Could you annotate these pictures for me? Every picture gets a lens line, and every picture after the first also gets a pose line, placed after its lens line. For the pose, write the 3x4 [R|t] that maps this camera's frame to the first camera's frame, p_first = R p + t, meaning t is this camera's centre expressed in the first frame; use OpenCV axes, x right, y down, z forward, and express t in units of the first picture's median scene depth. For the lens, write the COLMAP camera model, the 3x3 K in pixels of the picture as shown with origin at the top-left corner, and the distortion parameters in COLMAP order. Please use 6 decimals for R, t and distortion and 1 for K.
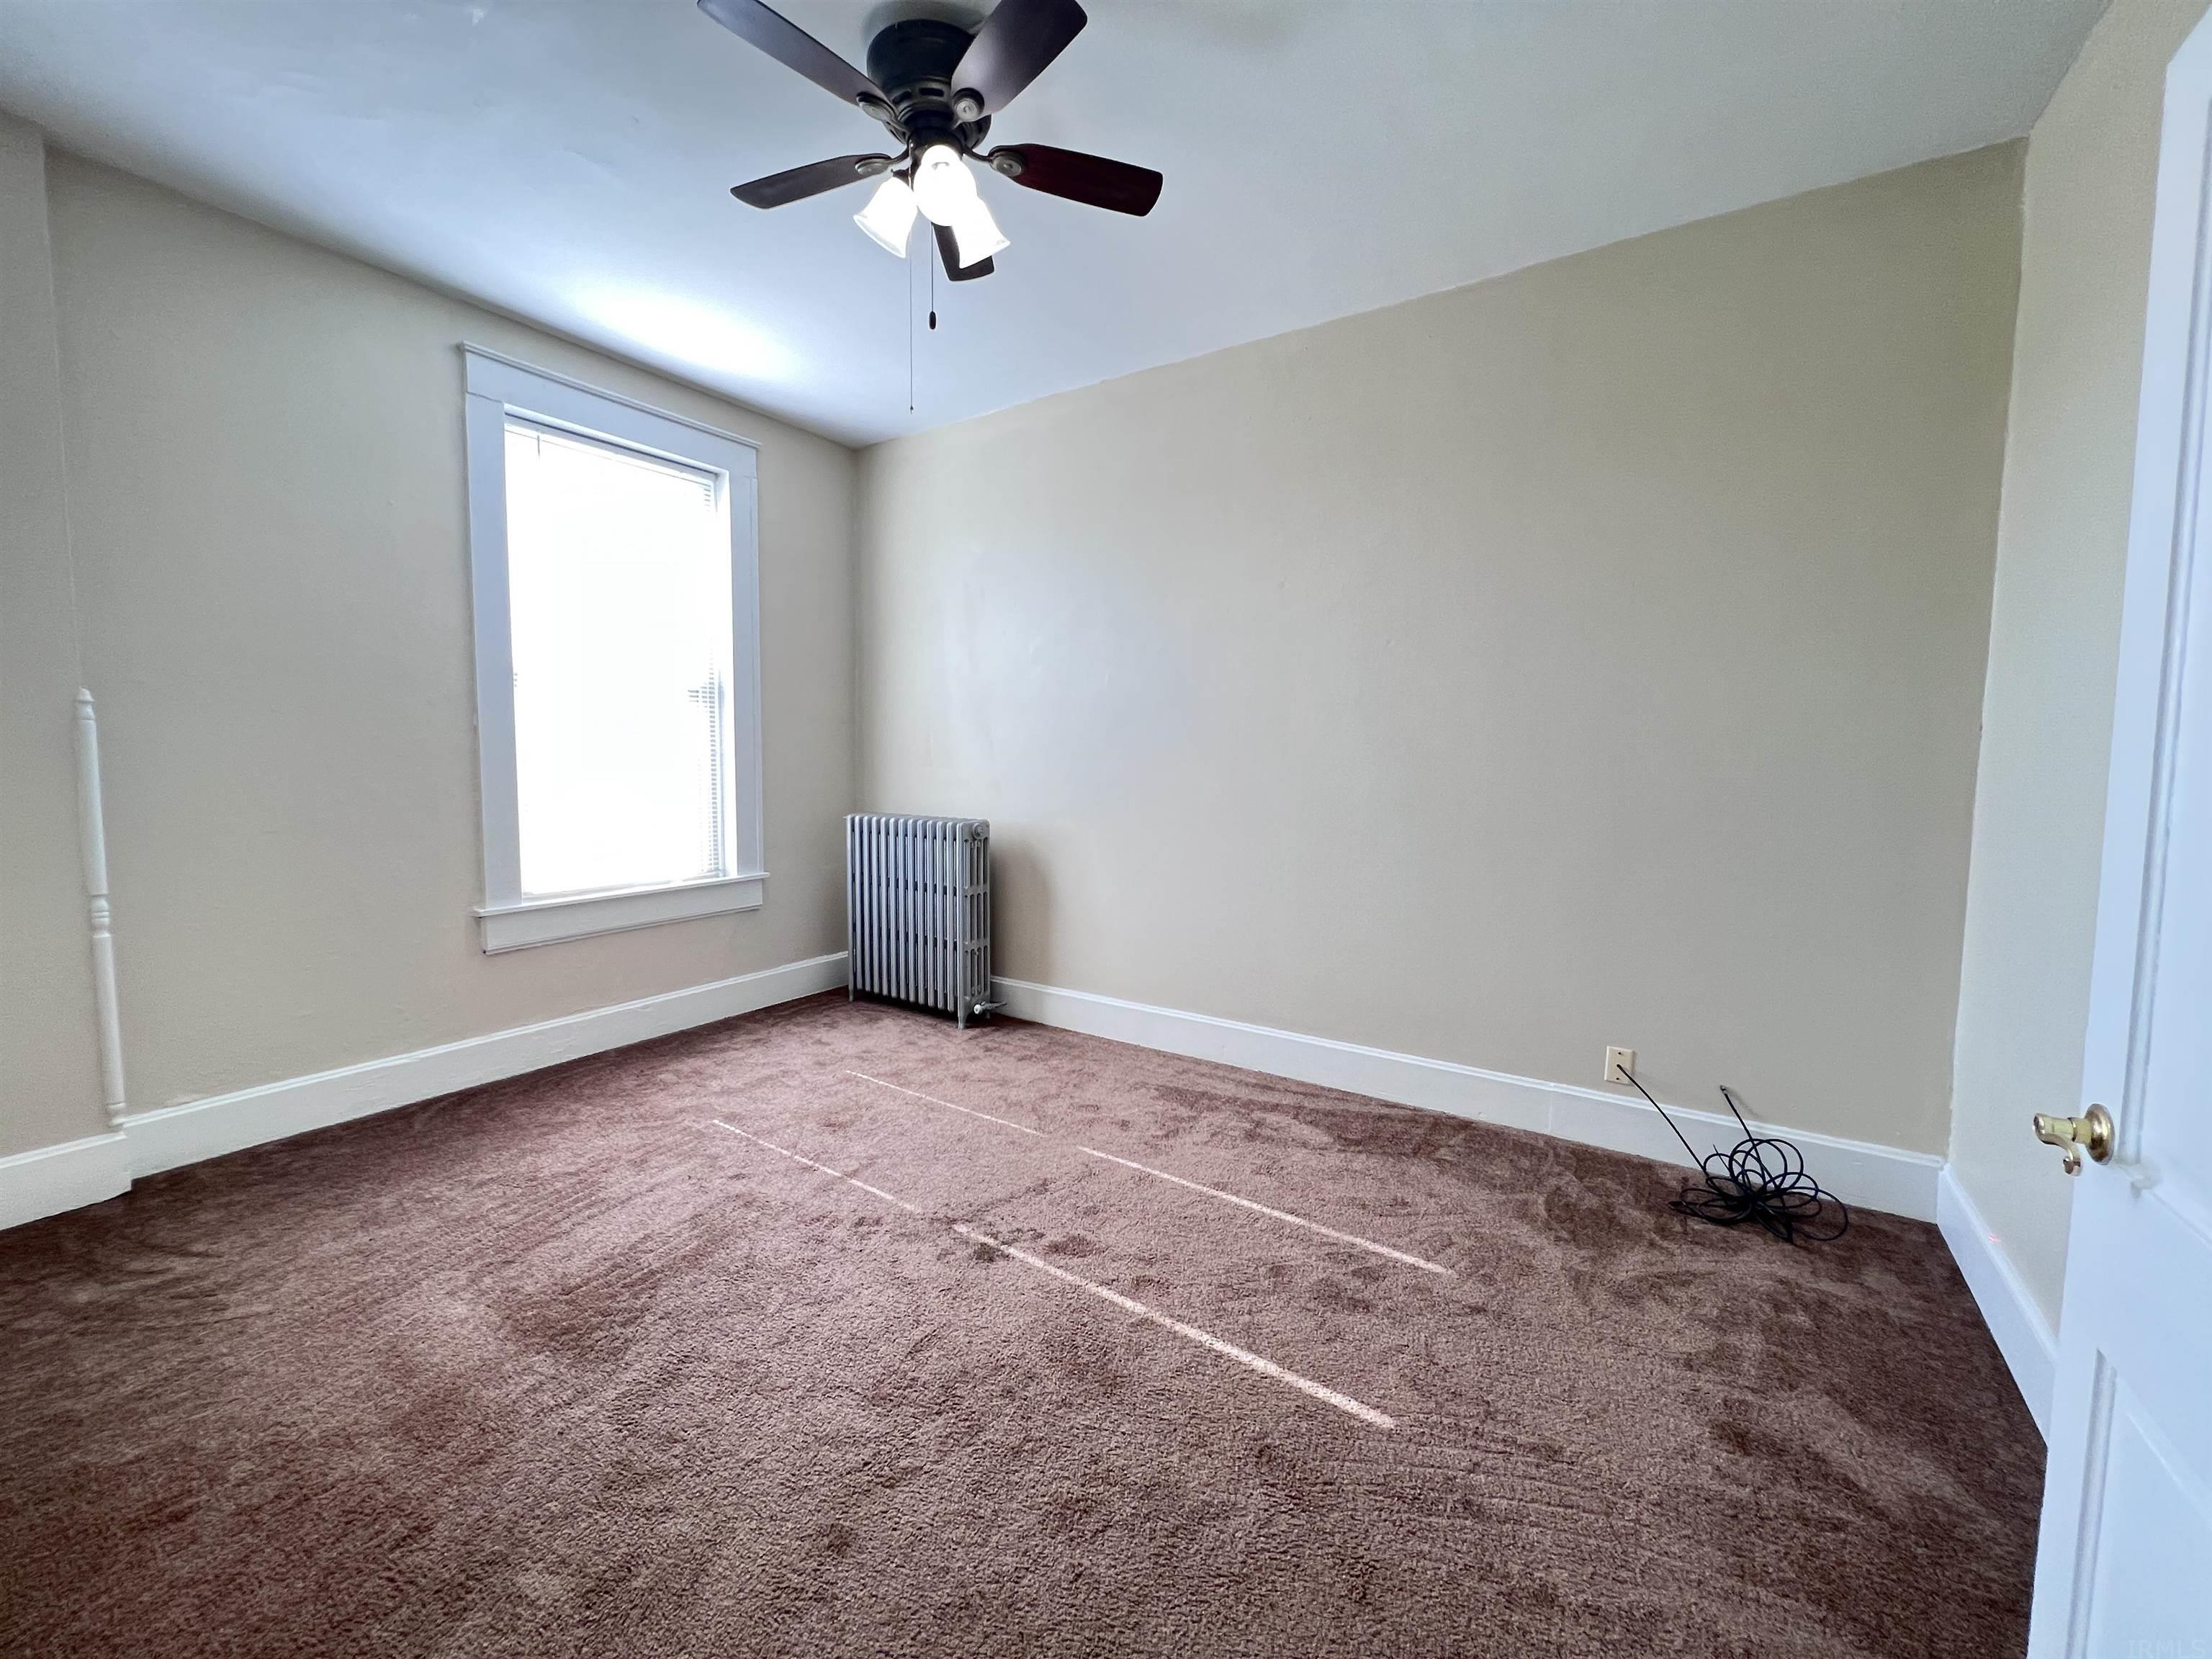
lens RADIAL K [[894.7, 0, 1106.0], [0, 894.7, 829.5], [0, 0, 1]] dist [-0.003126, -0.000649]
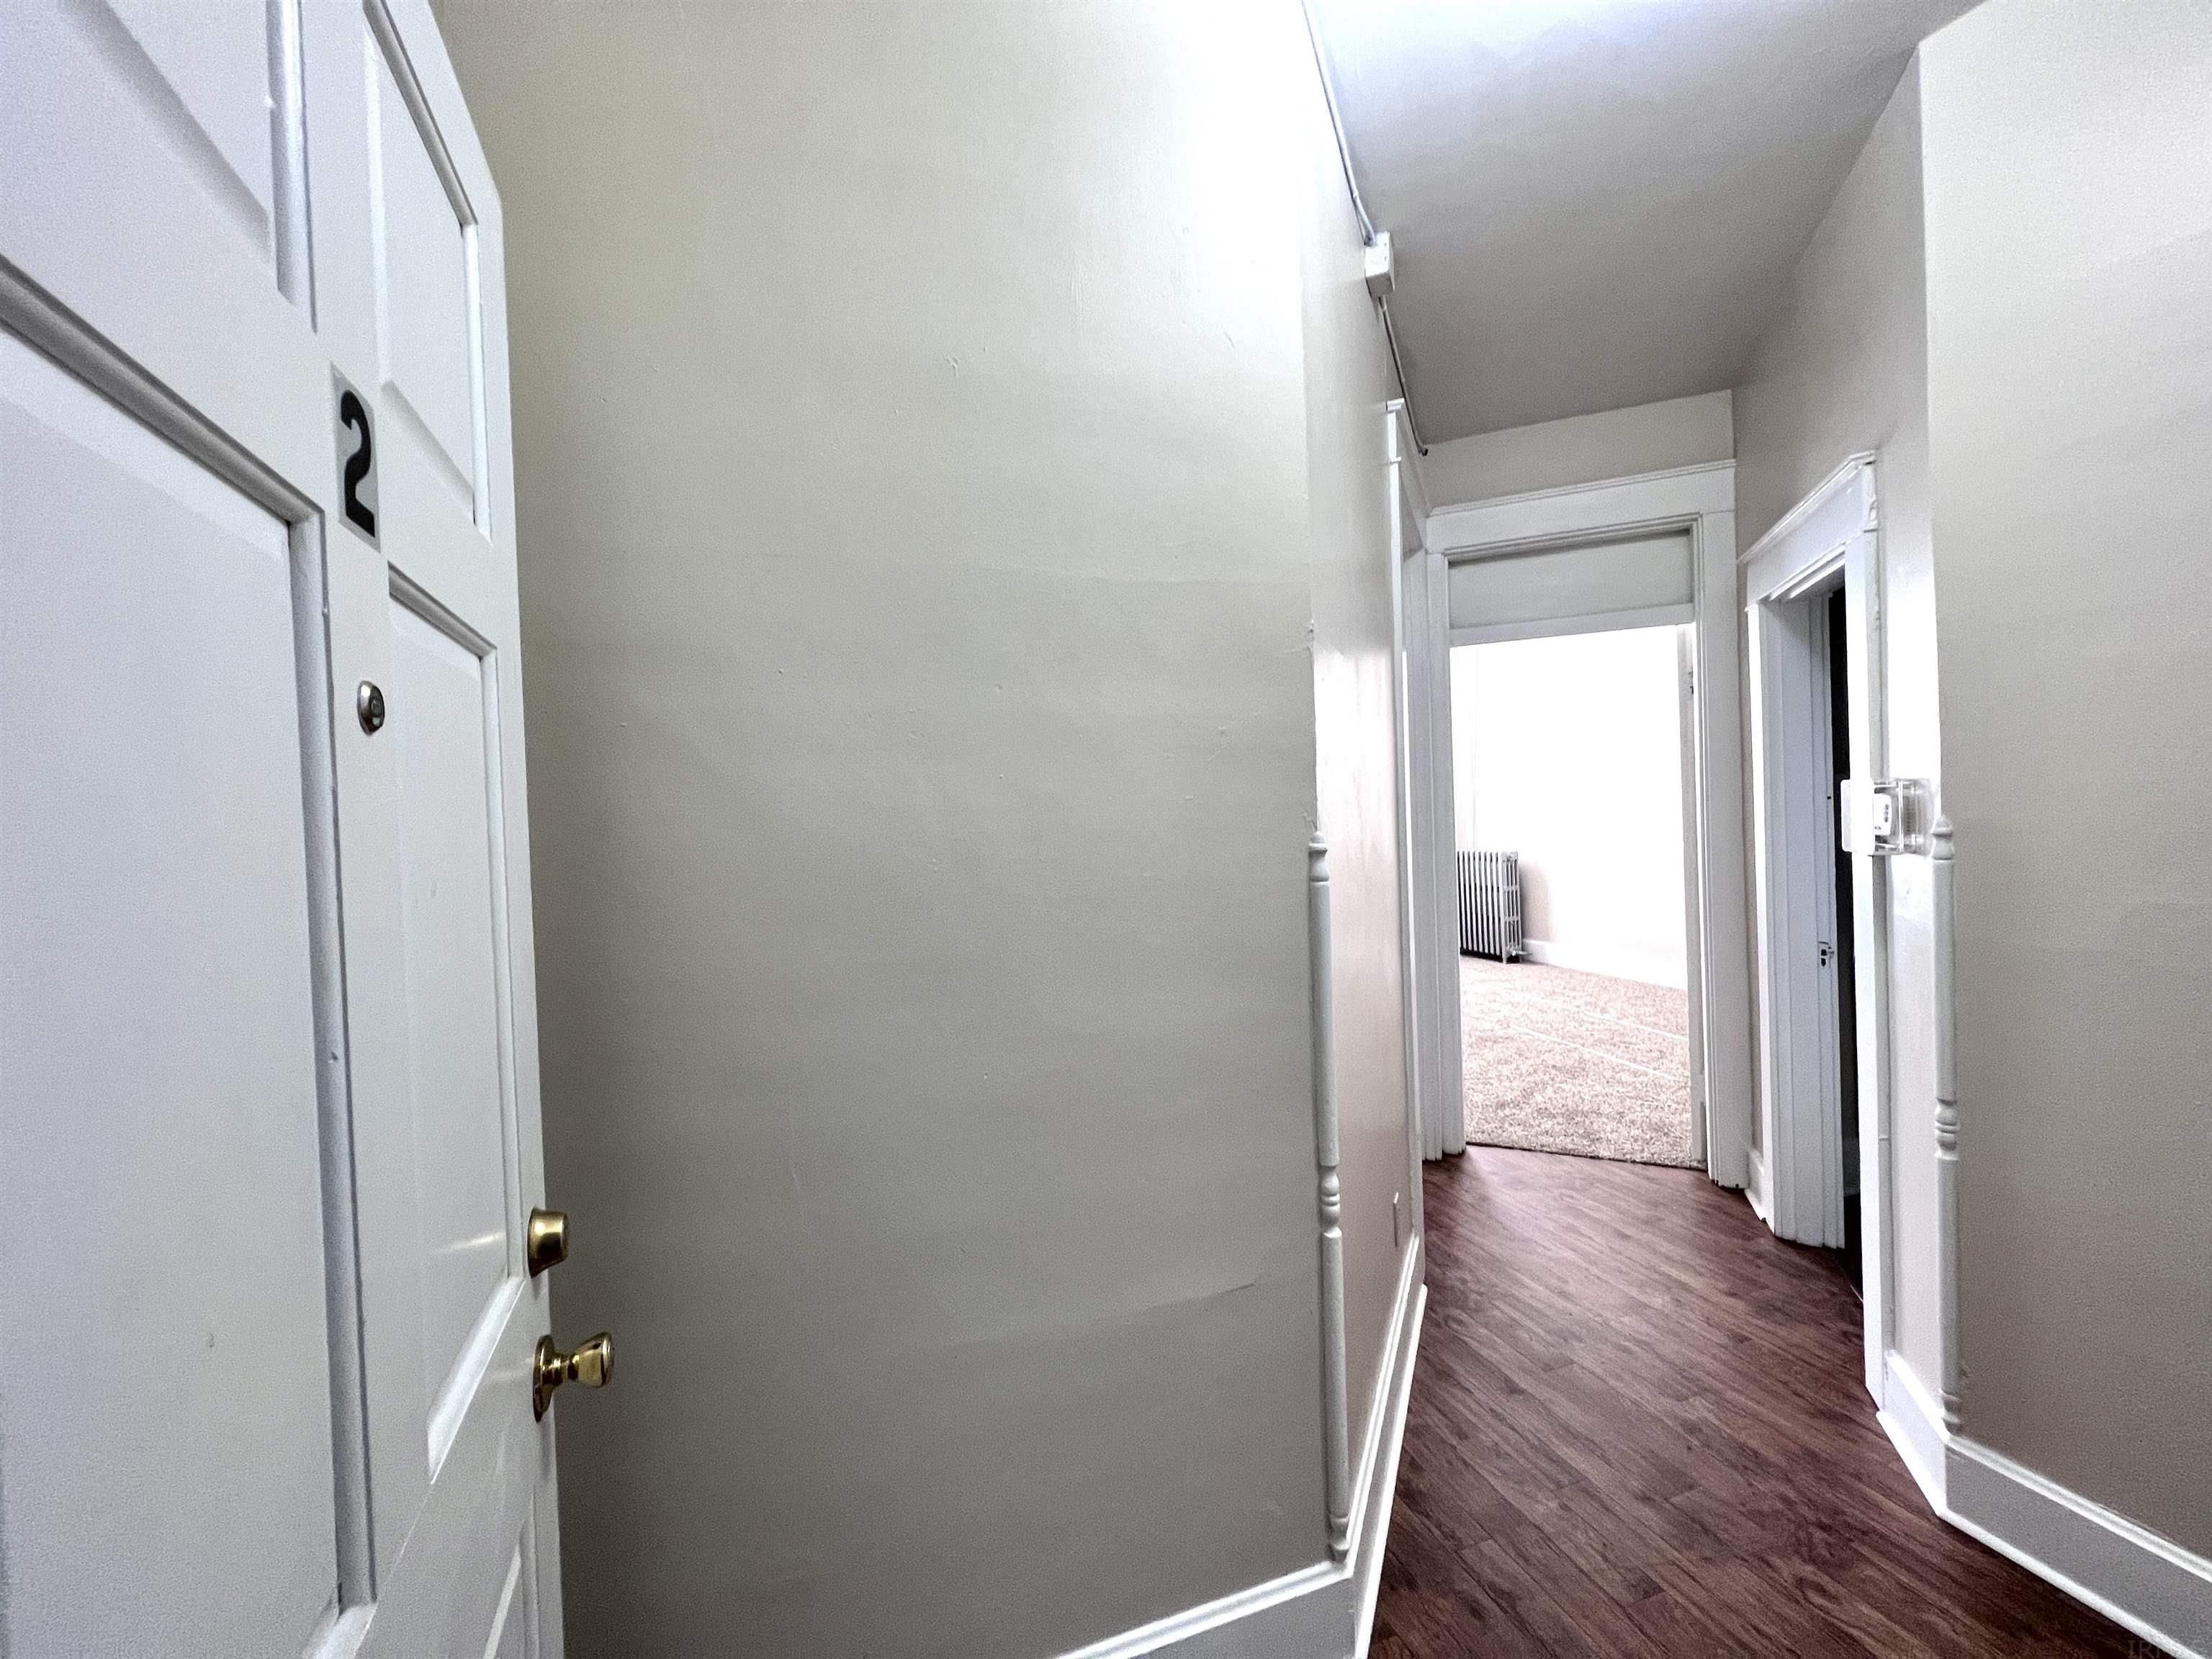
lens RADIAL K [[894.7, 0, 1106.0], [0, 894.7, 829.5], [0, 0, 1]] dist [-0.003126, -0.000649]
pose [[0.806864, -0.045544, -0.588979, 0.293806], [0.016344, 0.998363, -0.054810, 0.028491], [0.590511, 0.034598, 0.806287, -1.065367]]
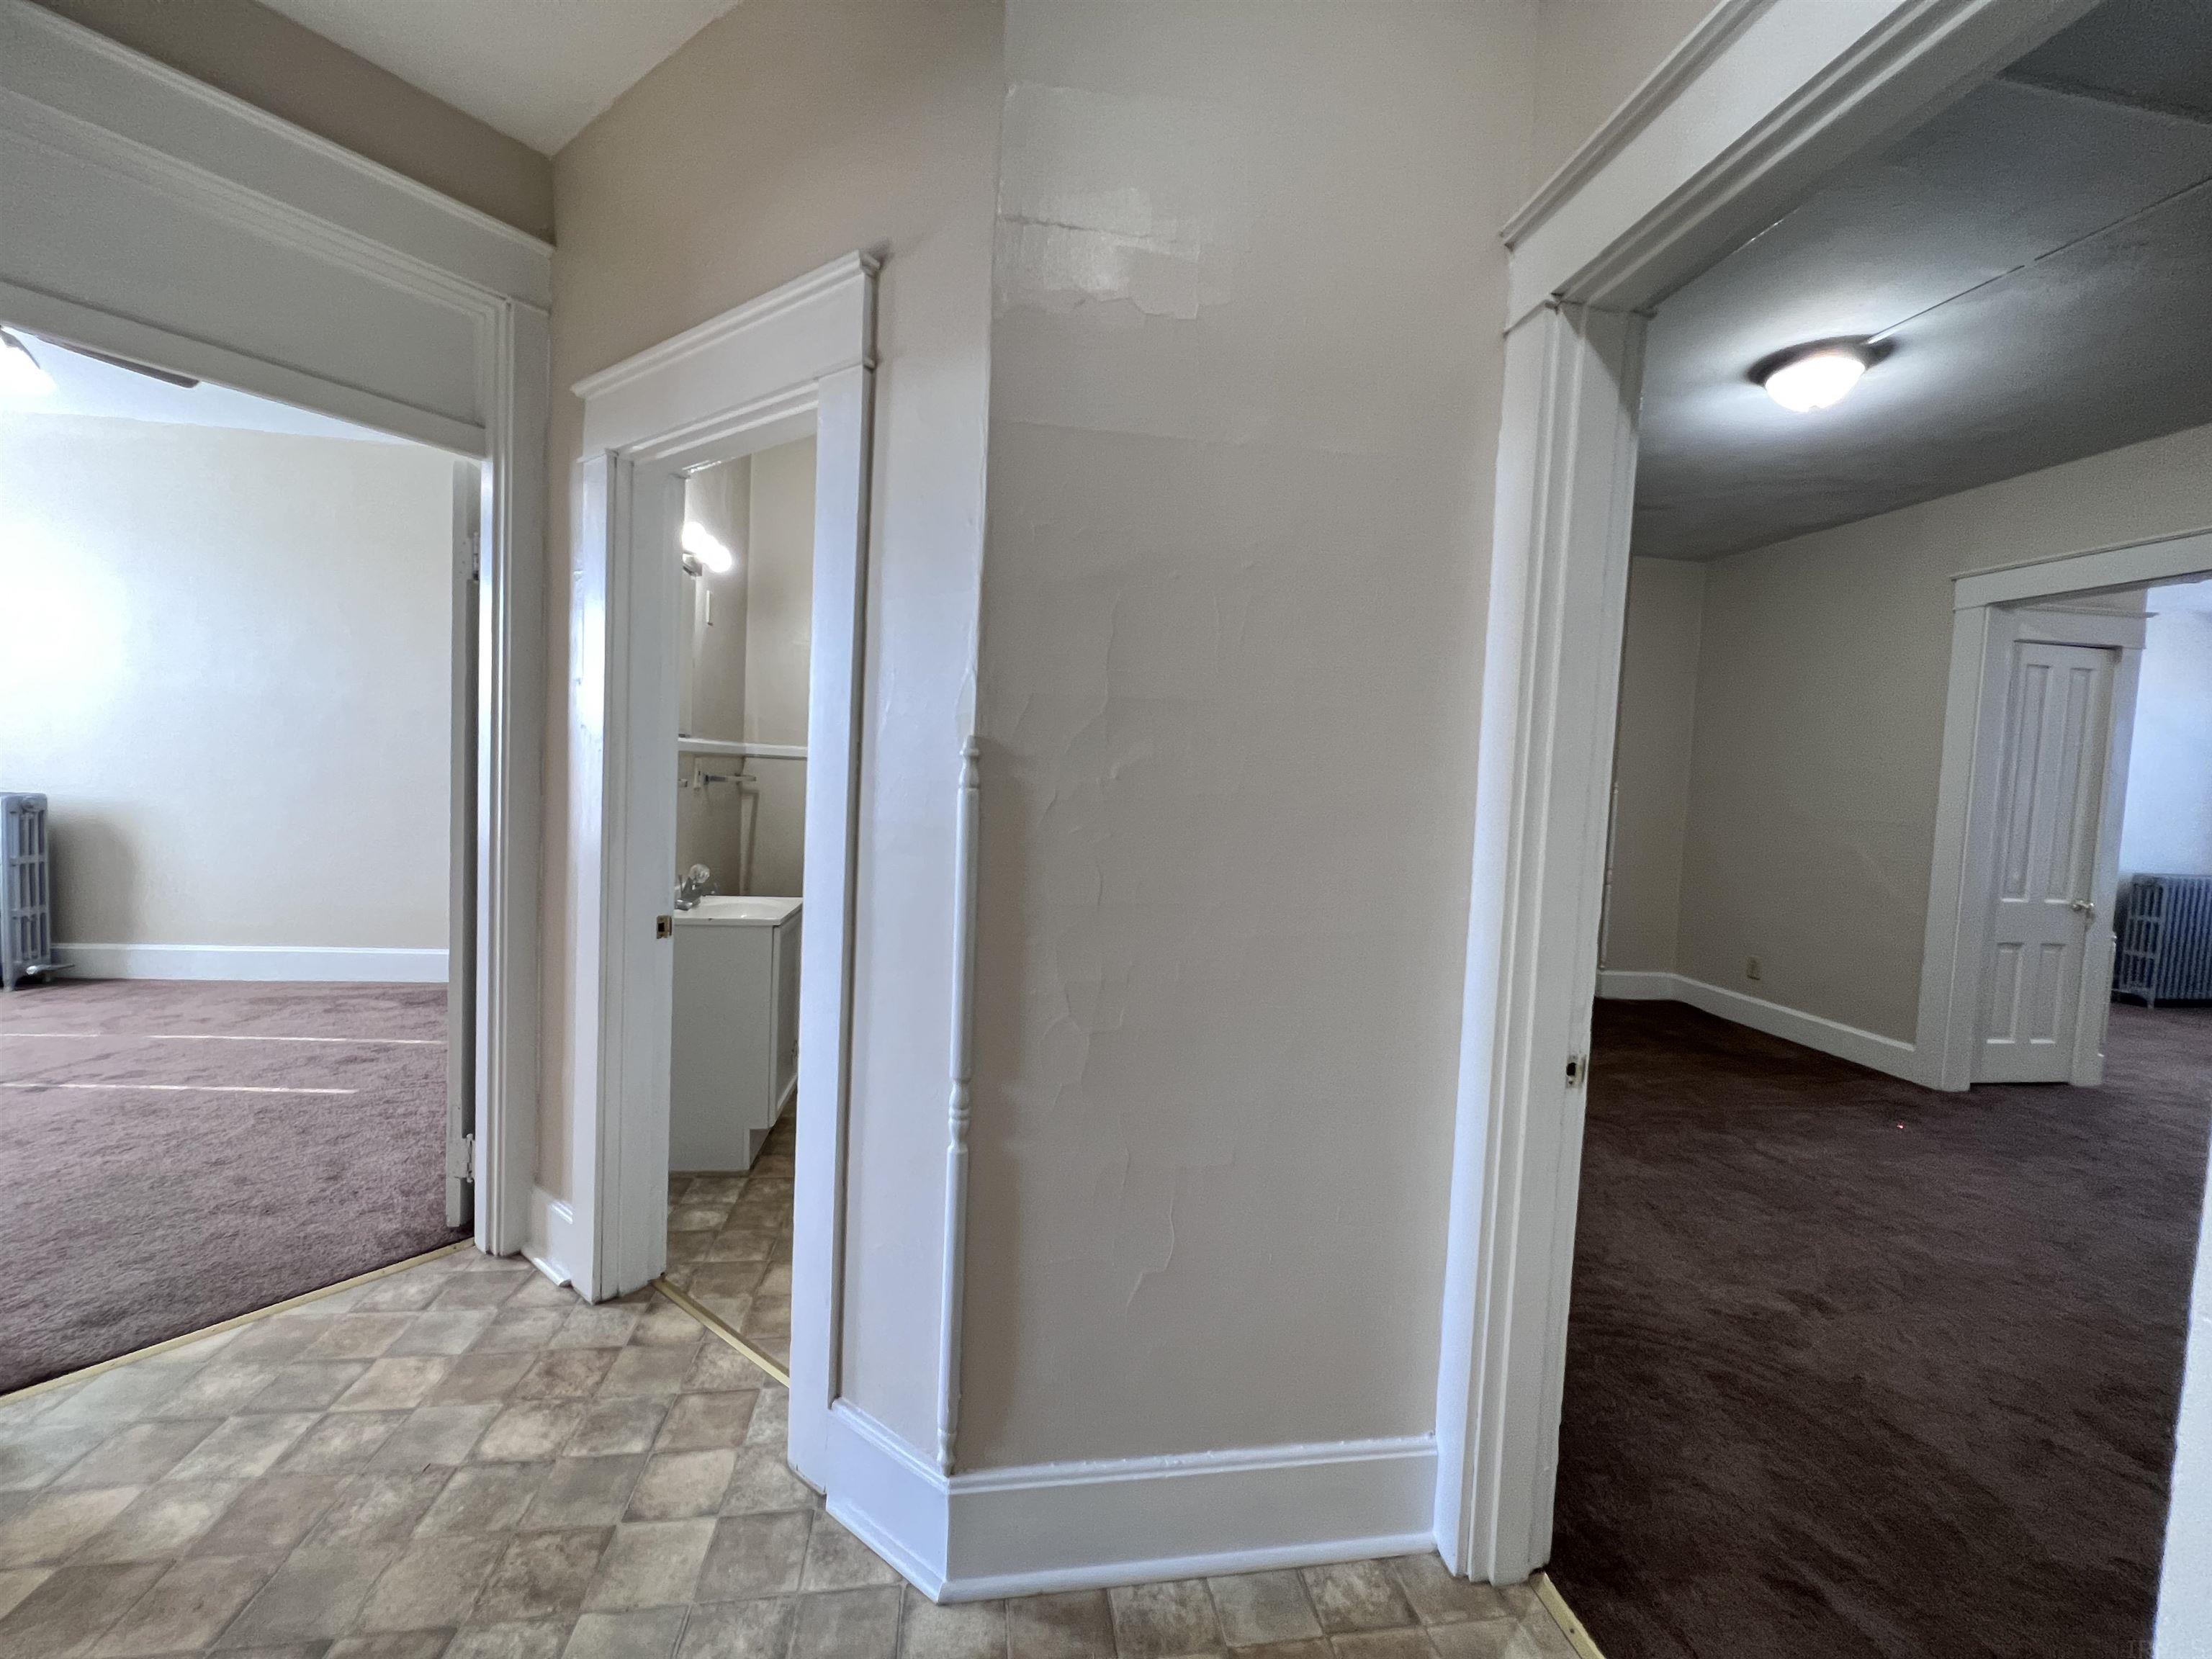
lens RADIAL K [[894.7, 0, 1106.0], [0, 894.7, 829.5], [0, 0, 1]] dist [-0.003126, -0.000649]
pose [[0.744065, -0.014446, 0.667951, 0.099413], [0.014441, 0.999880, 0.005538, 0.047856], [-0.667951, 0.005525, 0.744185, -0.619852]]
